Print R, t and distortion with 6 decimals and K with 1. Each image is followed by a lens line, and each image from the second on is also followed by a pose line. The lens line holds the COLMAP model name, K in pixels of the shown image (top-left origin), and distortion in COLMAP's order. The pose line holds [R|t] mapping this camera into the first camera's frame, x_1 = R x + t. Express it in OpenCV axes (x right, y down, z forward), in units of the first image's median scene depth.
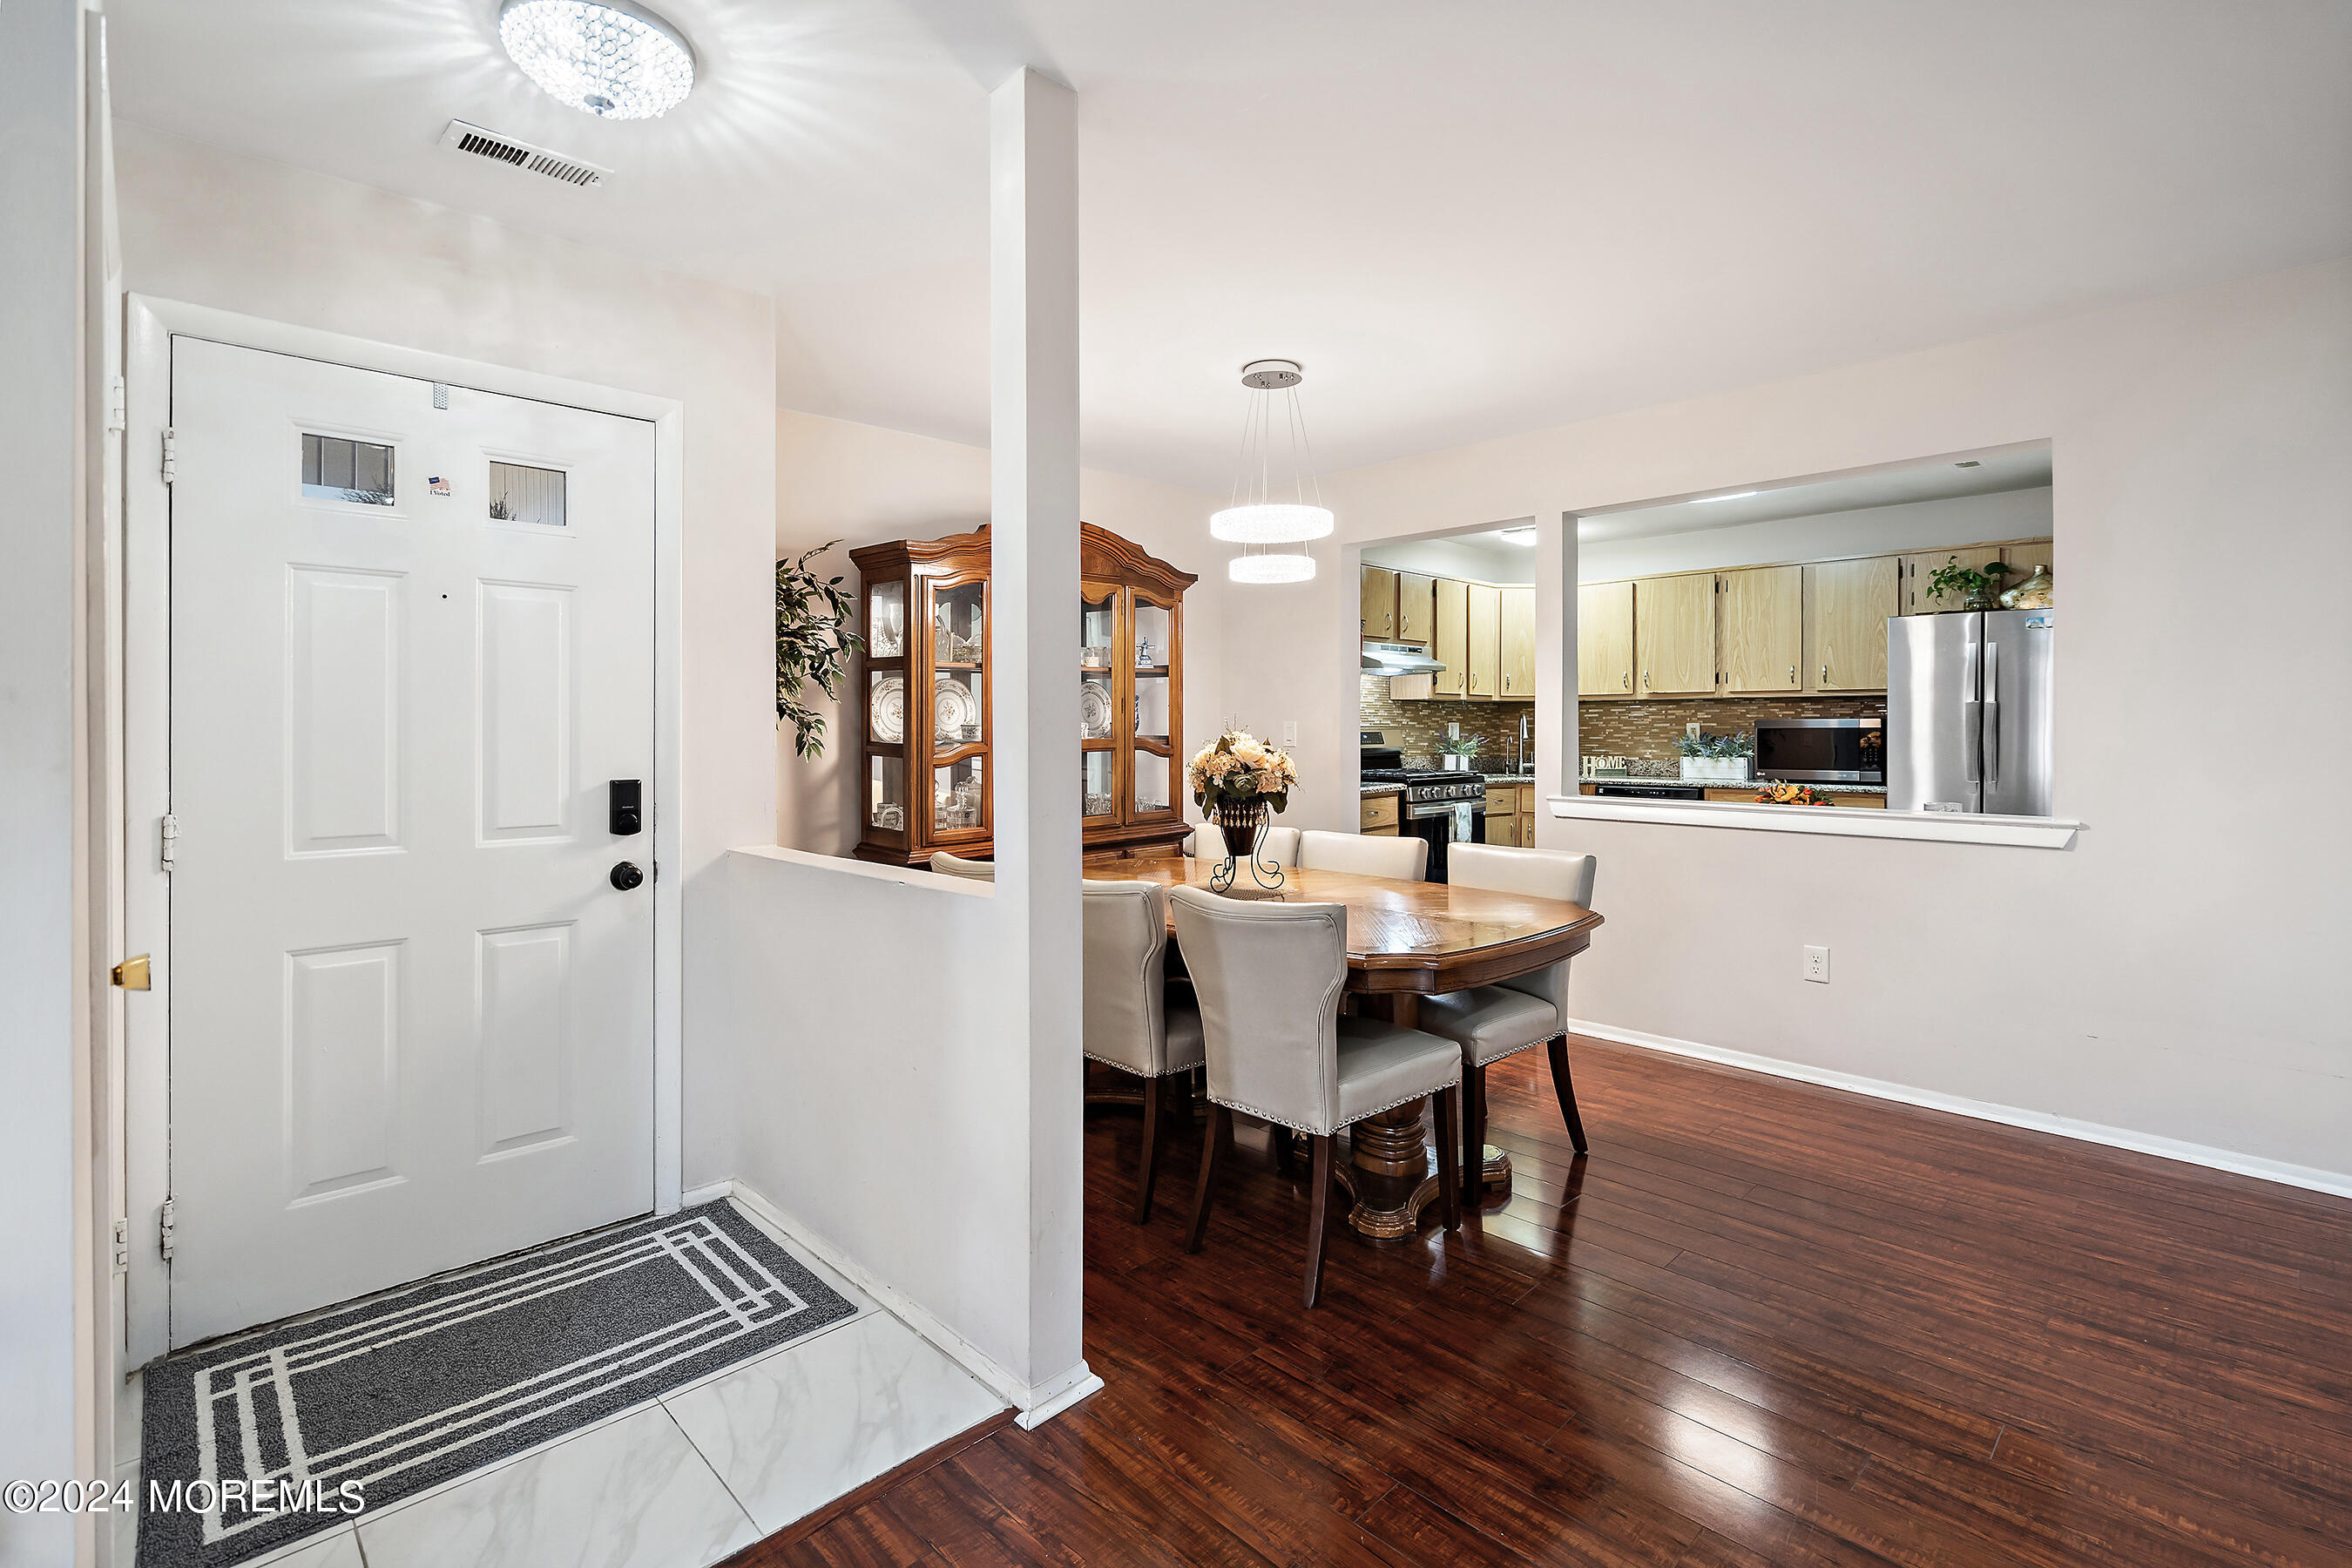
lens RADIAL K [[1092.9, 0, 1164.5], [0, 1092.9, 732.5], [0, 0, 1]] dist [-0.006112, 0.003173]
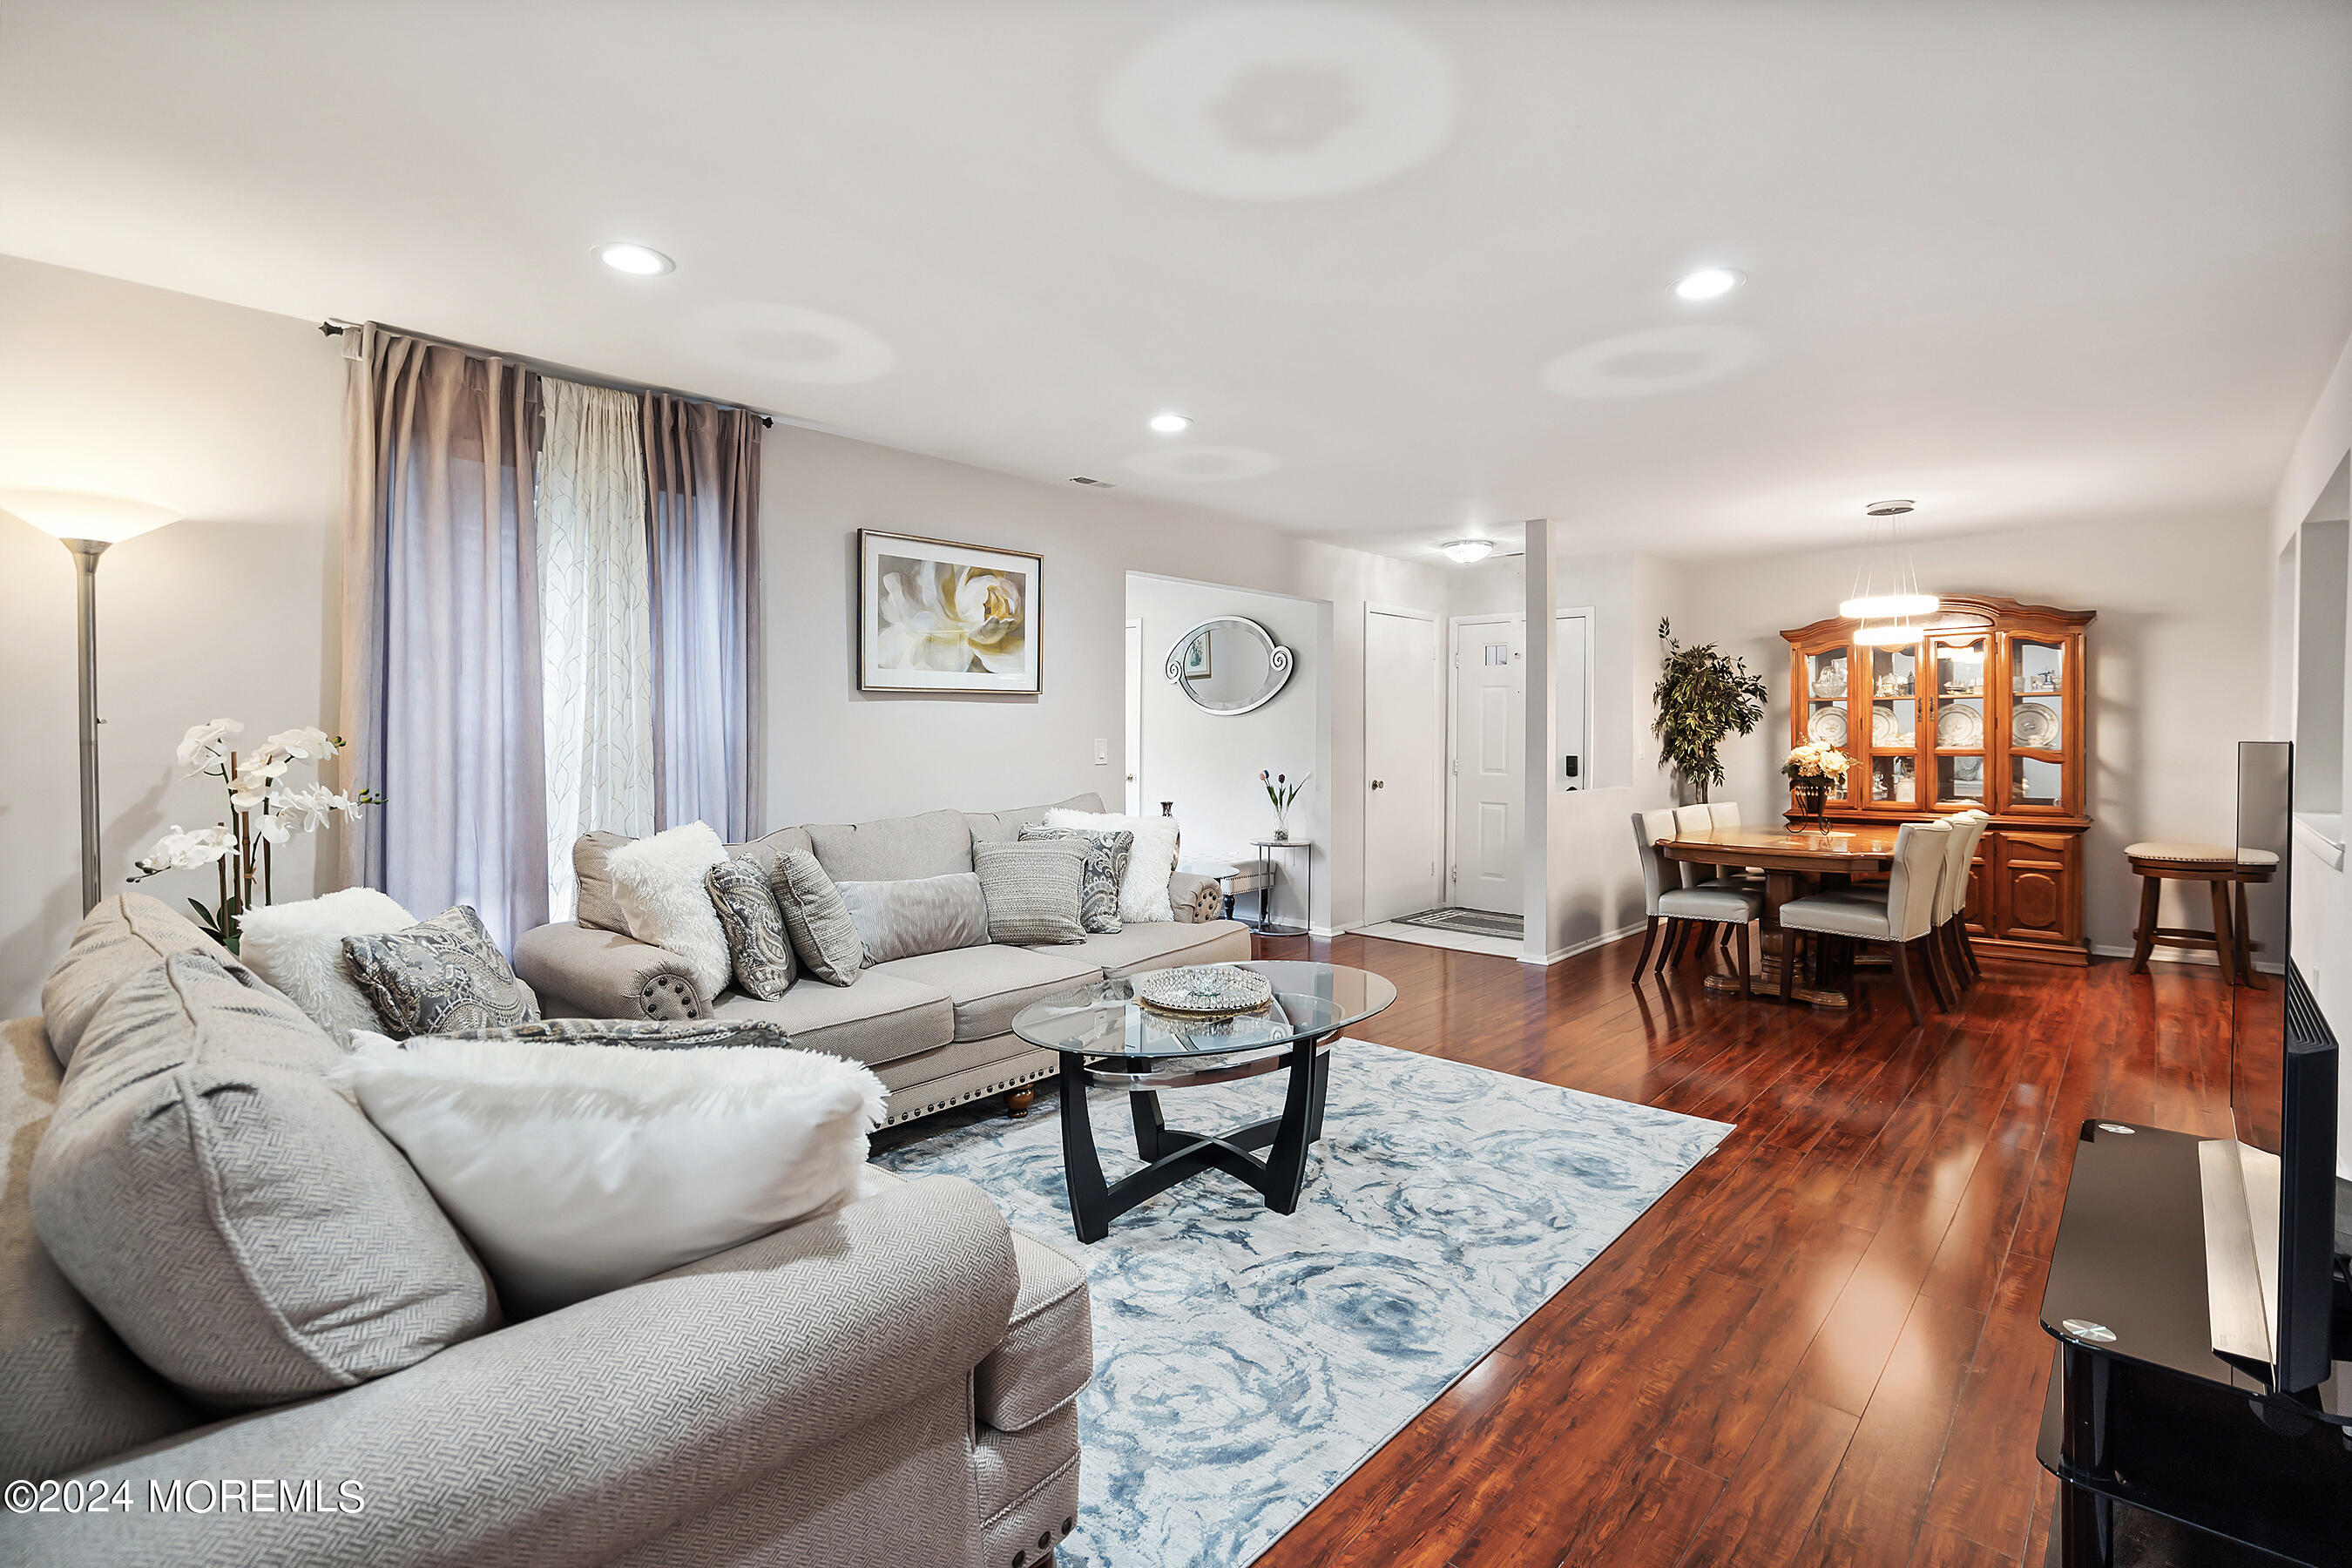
lens RADIAL K [[1092.9, 0, 1166.8], [0, 1092.9, 753.9], [0, 0, 1]] dist [-0.006112, 0.003173]
pose [[0.057098, 0.021957, -0.998127, 1.148908], [-0.008808, 0.999730, 0.021489, -0.004882], [0.998330, 0.007564, 0.057276, -0.070014]]
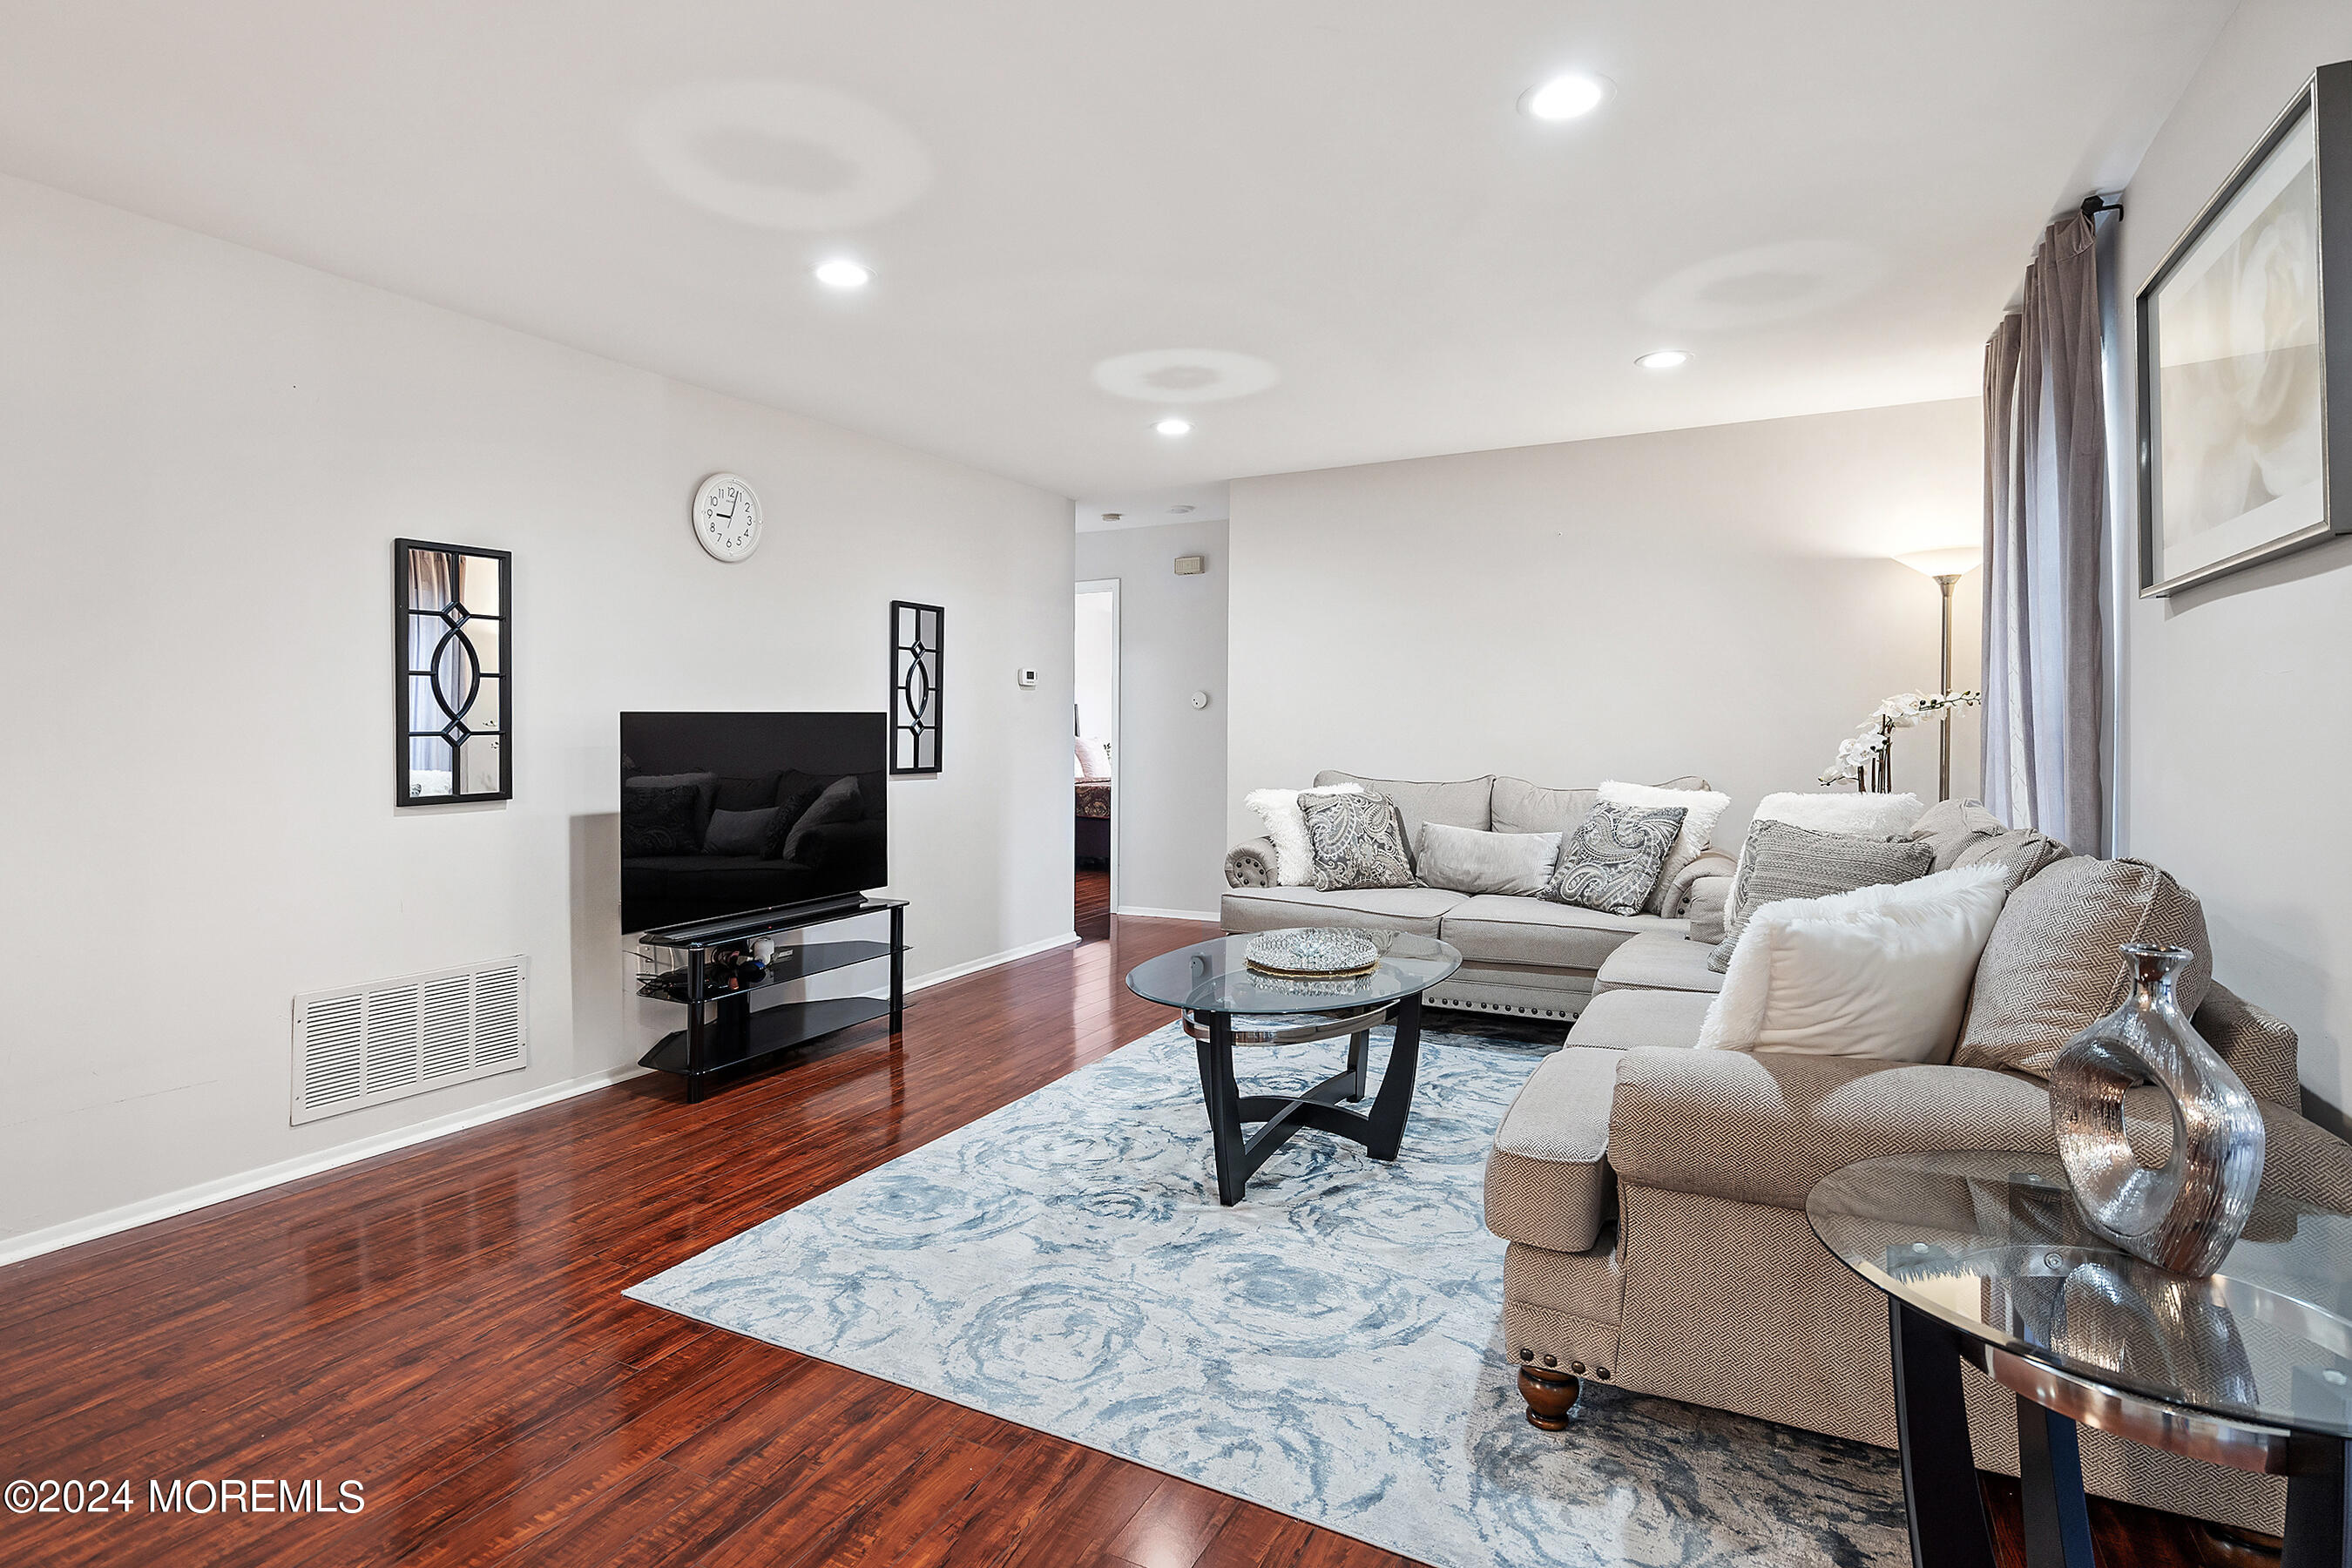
lens RADIAL K [[1192.6, 0, 1179.0], [0, 1192.6, 723.8], [0, 0, 1]] dist [-0.000261, -0.000256]
pose [[-0.320258, 0.008144, 0.947295, -0.085723], [0.017402, 0.999845, -0.002712, 0.012339], [-0.947170, 0.015617, -0.320351, 0.274366]]
